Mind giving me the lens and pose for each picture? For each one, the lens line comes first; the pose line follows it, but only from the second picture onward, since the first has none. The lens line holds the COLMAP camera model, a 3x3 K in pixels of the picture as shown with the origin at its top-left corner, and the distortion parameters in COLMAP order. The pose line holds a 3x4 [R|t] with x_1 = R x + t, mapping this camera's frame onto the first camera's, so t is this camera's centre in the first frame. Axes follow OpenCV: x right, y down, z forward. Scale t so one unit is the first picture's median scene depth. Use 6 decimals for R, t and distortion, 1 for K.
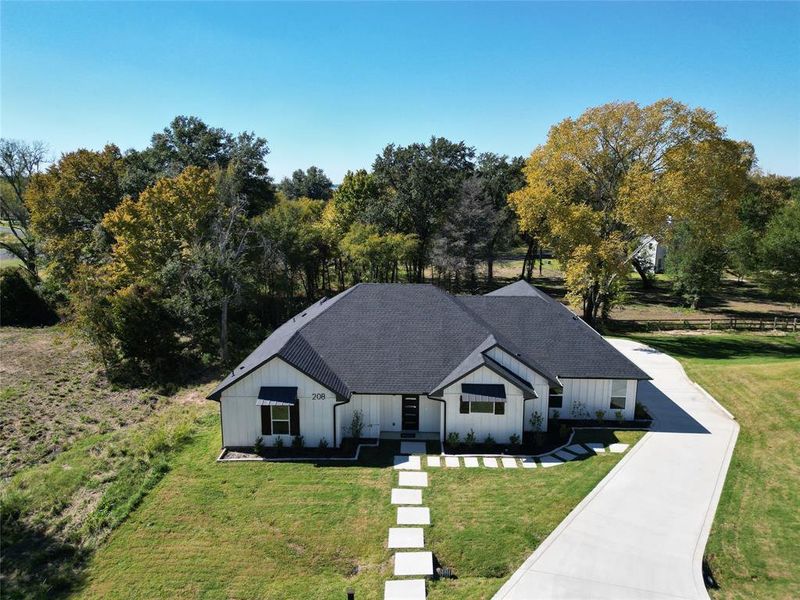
lens RADIAL K [[559.5, 0, 397.6], [0, 559.5, 301.8], [0, 0, 1]] dist [0.034070, 0.000082]
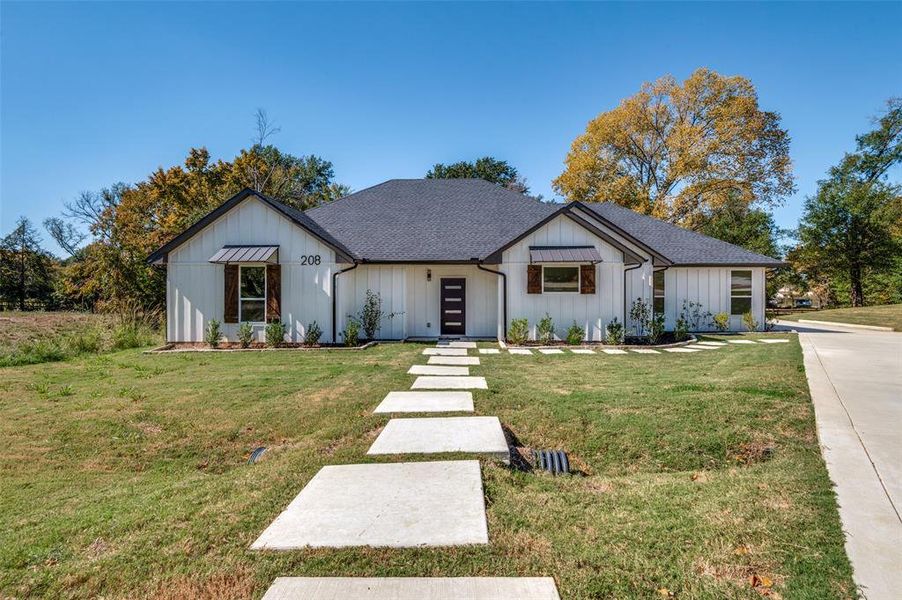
lens RADIAL K [[420.5, 0, 447.0], [0, 420.5, 298.6], [0, 0, 1]] dist [-0.022680, -0.000578]
pose [[0.999918, 0.004368, -0.012076, 0.023265], [-0.006450, 0.983992, -0.178094, 0.293896], [0.011105, 0.178157, 0.983939, 0.518434]]
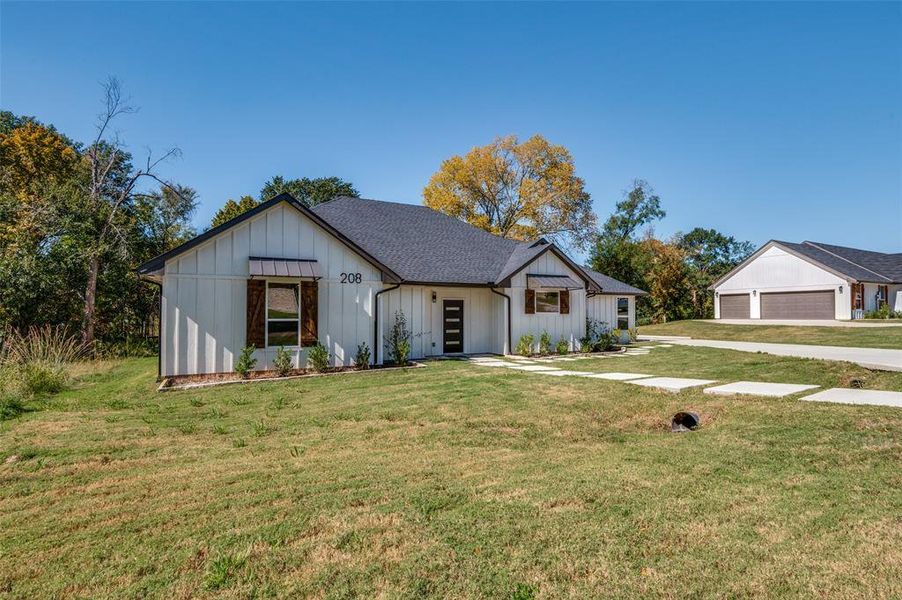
lens RADIAL K [[439.8, 0, 453.0], [0, 439.8, 308.2], [0, 0, 1]] dist [-0.030199, -0.000397]
pose [[0.872386, 0.009717, 0.488722, -0.273860], [0.097867, 0.976087, -0.194103, 0.300731], [-0.478921, 0.217162, 0.850573, 0.531425]]
